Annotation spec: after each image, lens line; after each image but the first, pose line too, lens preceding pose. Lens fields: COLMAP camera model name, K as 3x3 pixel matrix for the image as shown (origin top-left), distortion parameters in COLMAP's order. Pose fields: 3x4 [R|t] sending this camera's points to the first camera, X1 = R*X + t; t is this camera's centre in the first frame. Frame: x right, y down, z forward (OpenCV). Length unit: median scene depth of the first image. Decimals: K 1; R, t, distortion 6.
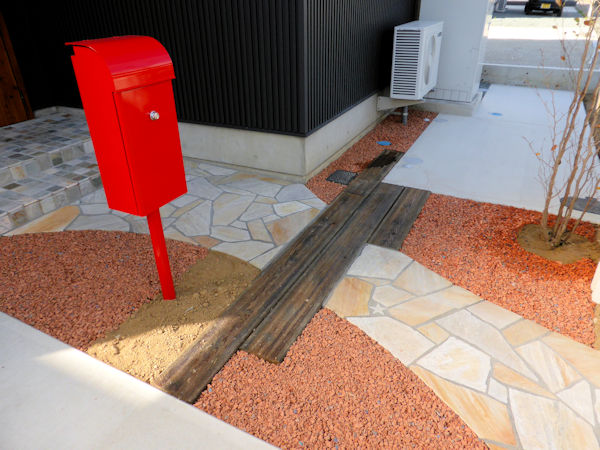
lens RADIAL K [[448.5, 0, 300.0], [0, 448.5, 225.0], [0, 0, 1]] dist [-0.033526, -0.000040]
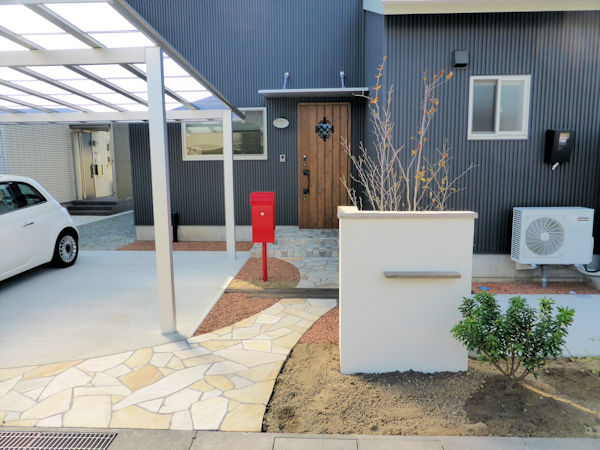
lens RADIAL K [[440.0, 0, 300.0], [0, 440.0, 225.0], [0, 0, 1]] dist [-0.005530, -0.002401]
pose [[0.401541, 0.142332, -0.904713, 1.986513], [-0.432779, 0.900086, -0.050478, -0.093634], [0.807135, 0.411810, 0.423019, -0.085303]]
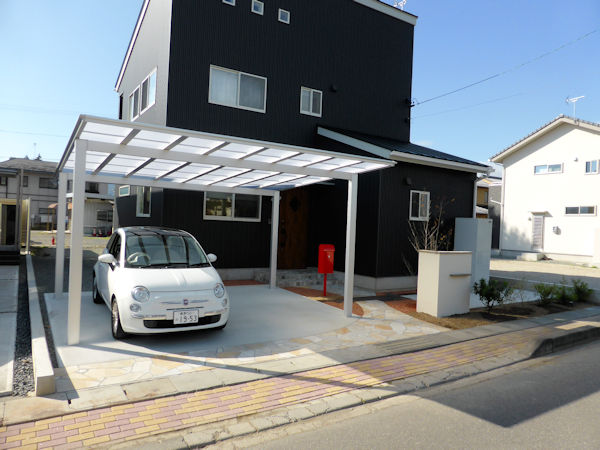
lens RADIAL K [[469.0, 0, 300.0], [0, 469.0, 225.0], [0, 0, 1]] dist [0.057026, 0.001230]
pose [[0.871620, 0.055549, -0.487025, 1.617770], [-0.283615, 0.867514, -0.408634, 1.371983], [0.399802, 0.494301, 0.771897, -2.791467]]
